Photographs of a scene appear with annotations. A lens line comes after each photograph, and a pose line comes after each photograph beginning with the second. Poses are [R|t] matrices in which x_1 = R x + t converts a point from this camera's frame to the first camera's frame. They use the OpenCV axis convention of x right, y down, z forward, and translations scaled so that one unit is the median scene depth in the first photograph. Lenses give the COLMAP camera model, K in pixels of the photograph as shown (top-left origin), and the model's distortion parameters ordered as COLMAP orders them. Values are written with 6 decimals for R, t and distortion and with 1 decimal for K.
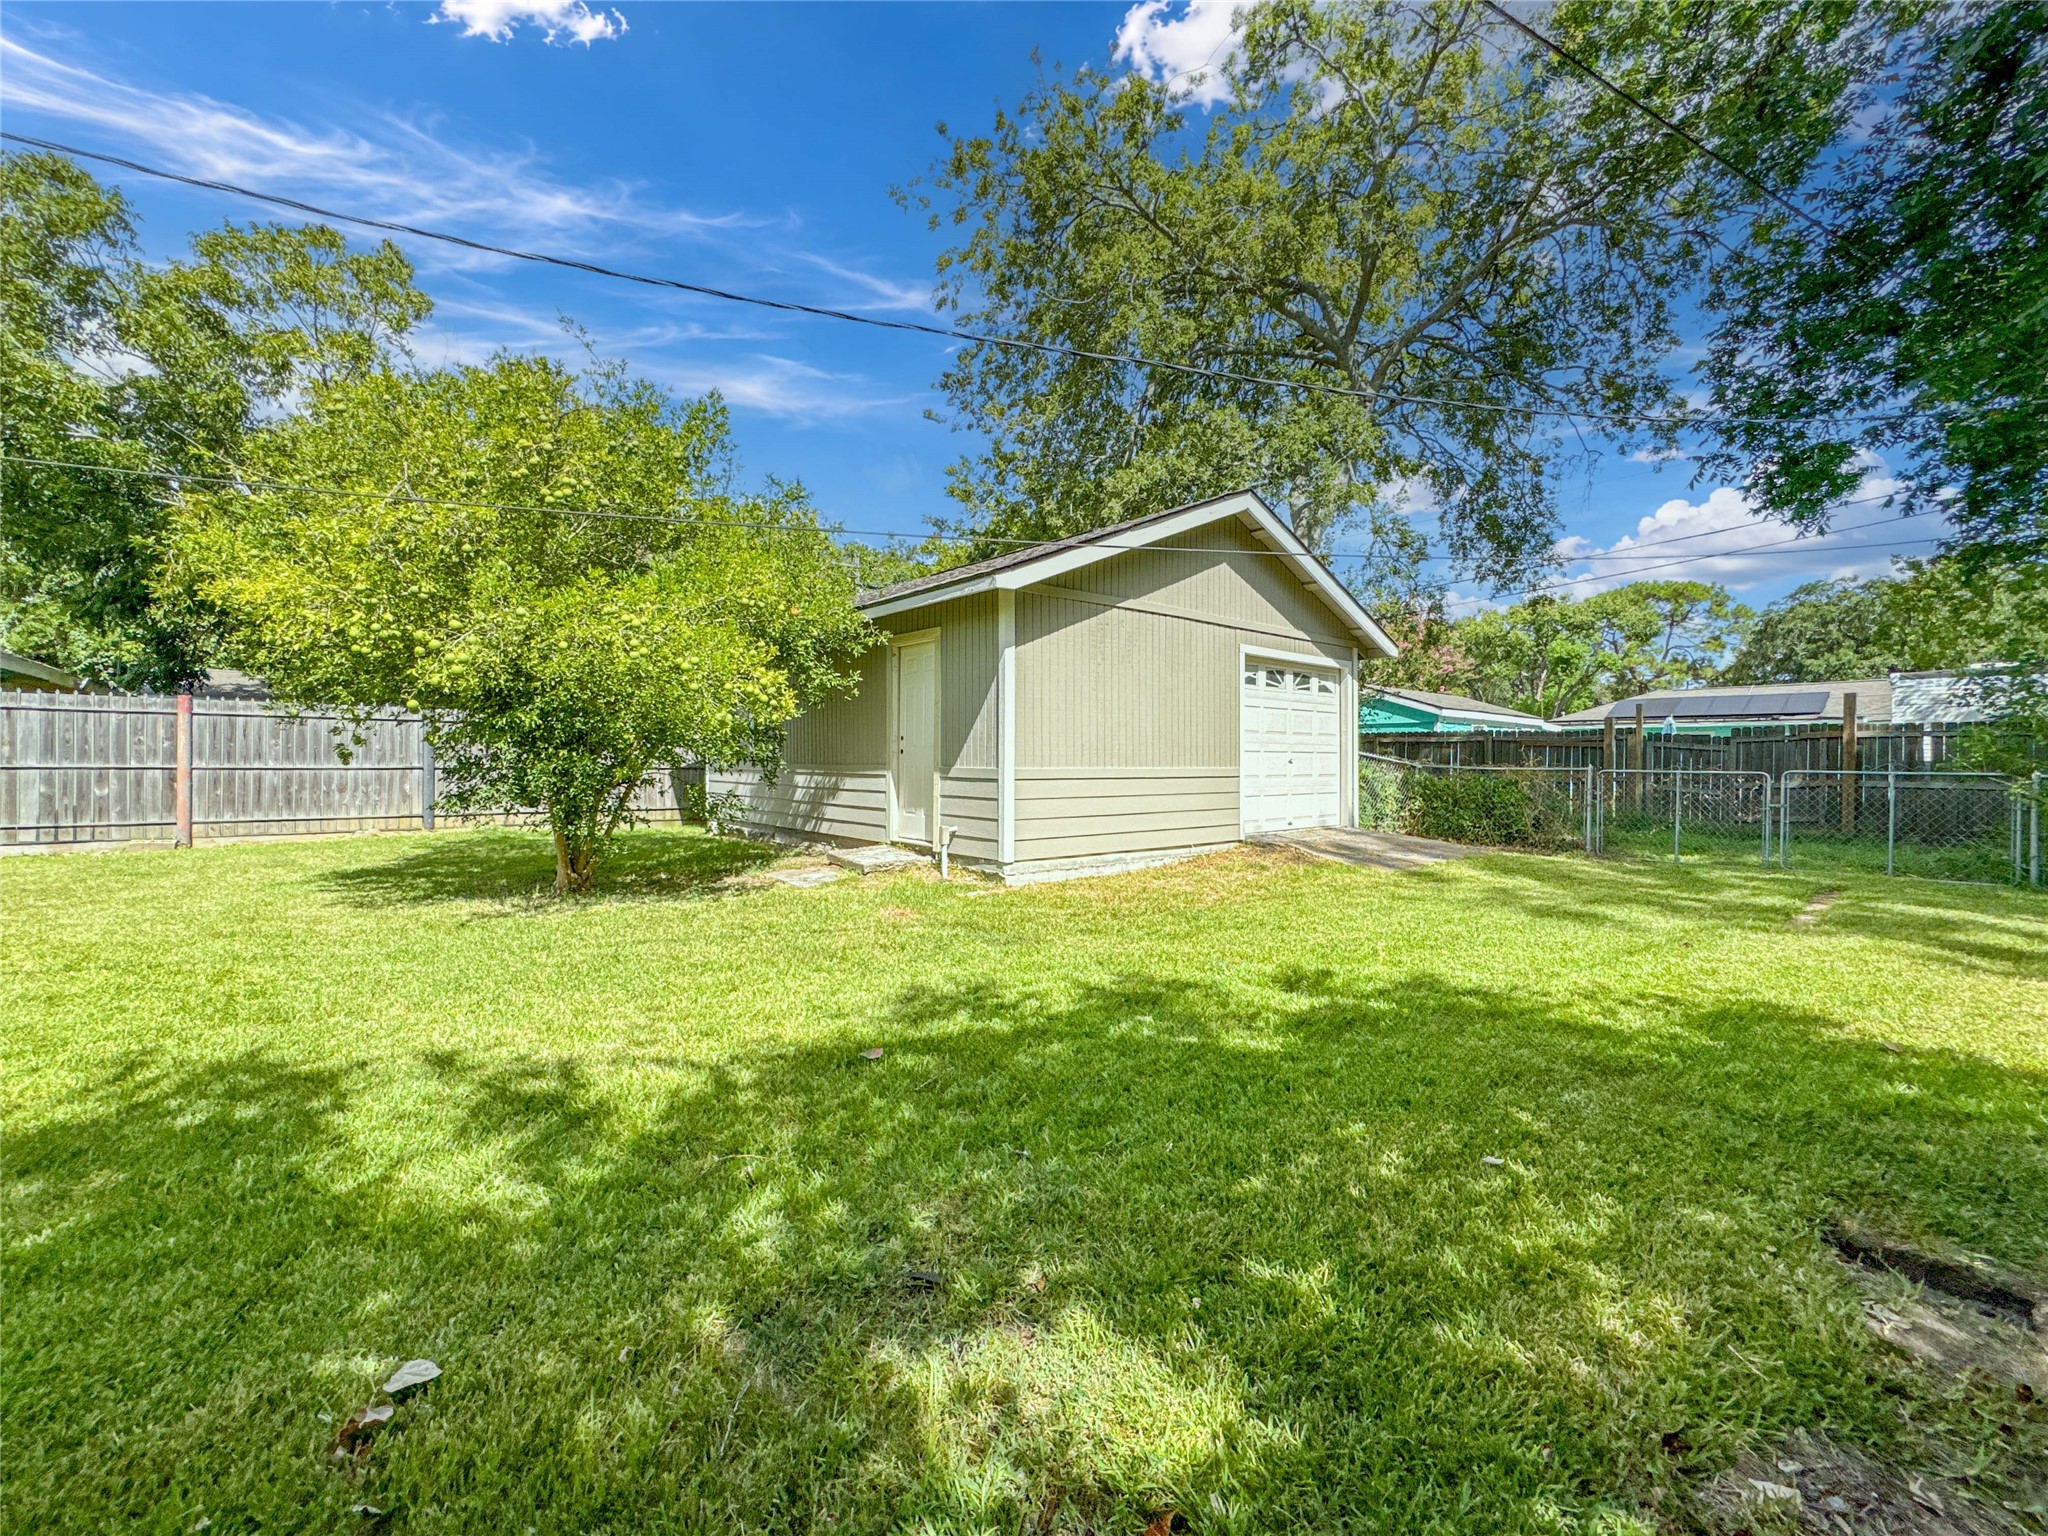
lens RADIAL K [[864.5, 0, 1017.1], [0, 864.5, 764.1], [0, 0, 1]] dist [-0.020260, 0.009965]
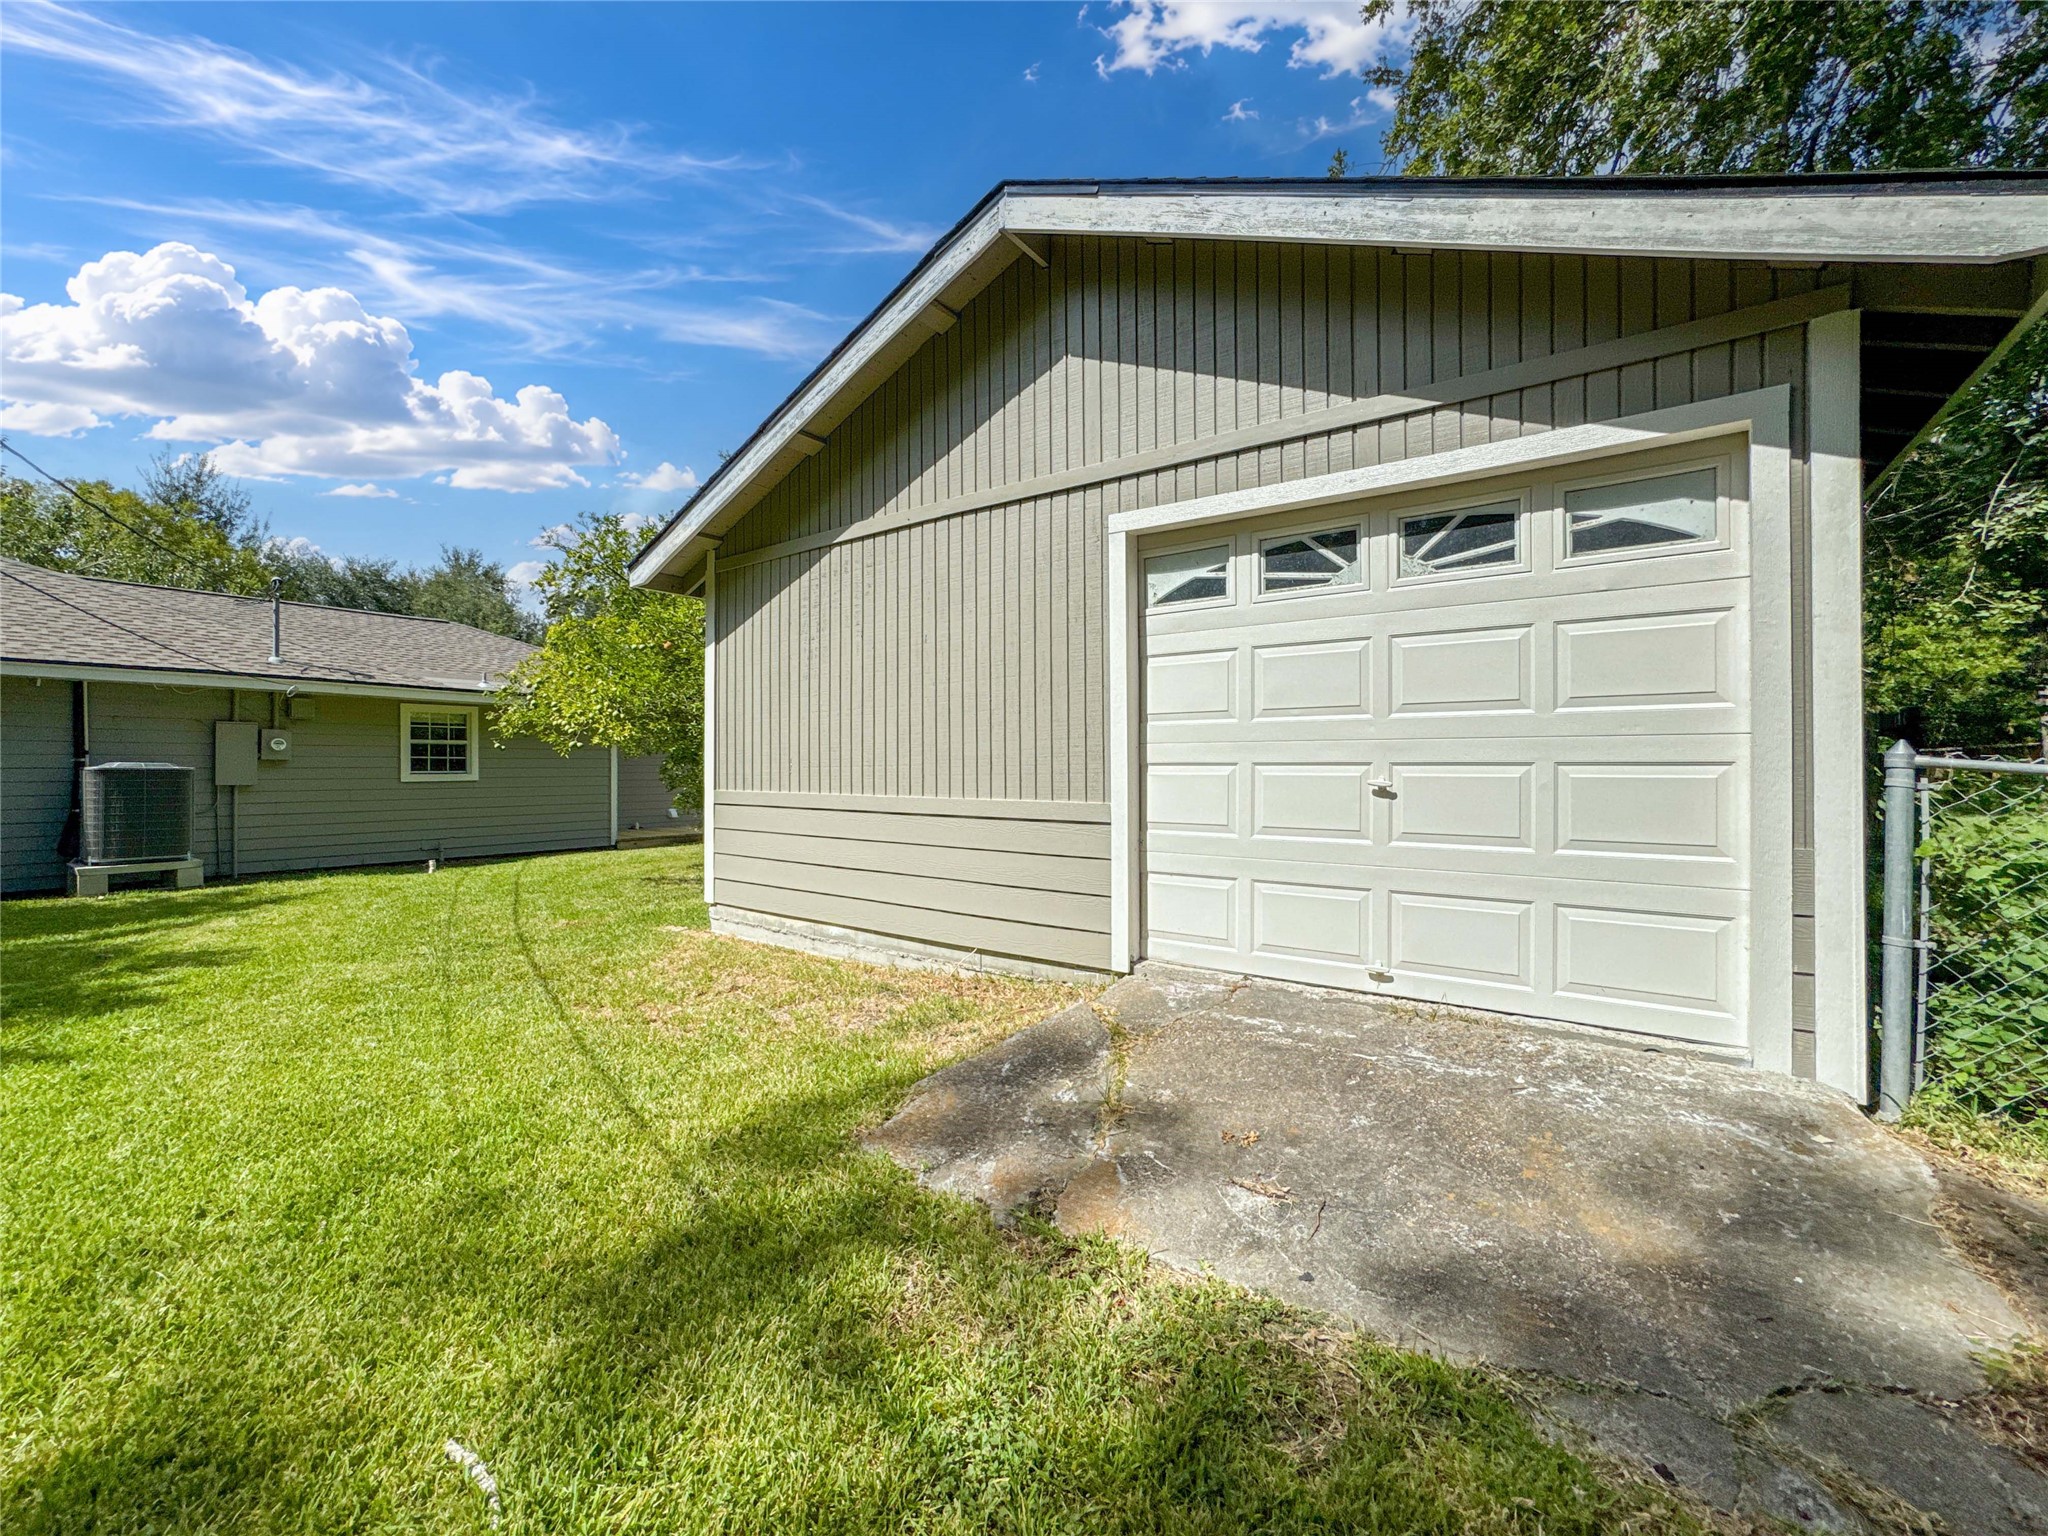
lens RADIAL K [[864.5, 0, 1017.1], [0, 864.5, 764.1], [0, 0, 1]] dist [-0.020260, 0.009965]
pose [[0.215017, 0.000667, -0.976610, 0.644002], [0.000822, 0.999999, 0.000864, -0.015556], [0.976610, -0.000988, 0.215016, 0.829333]]
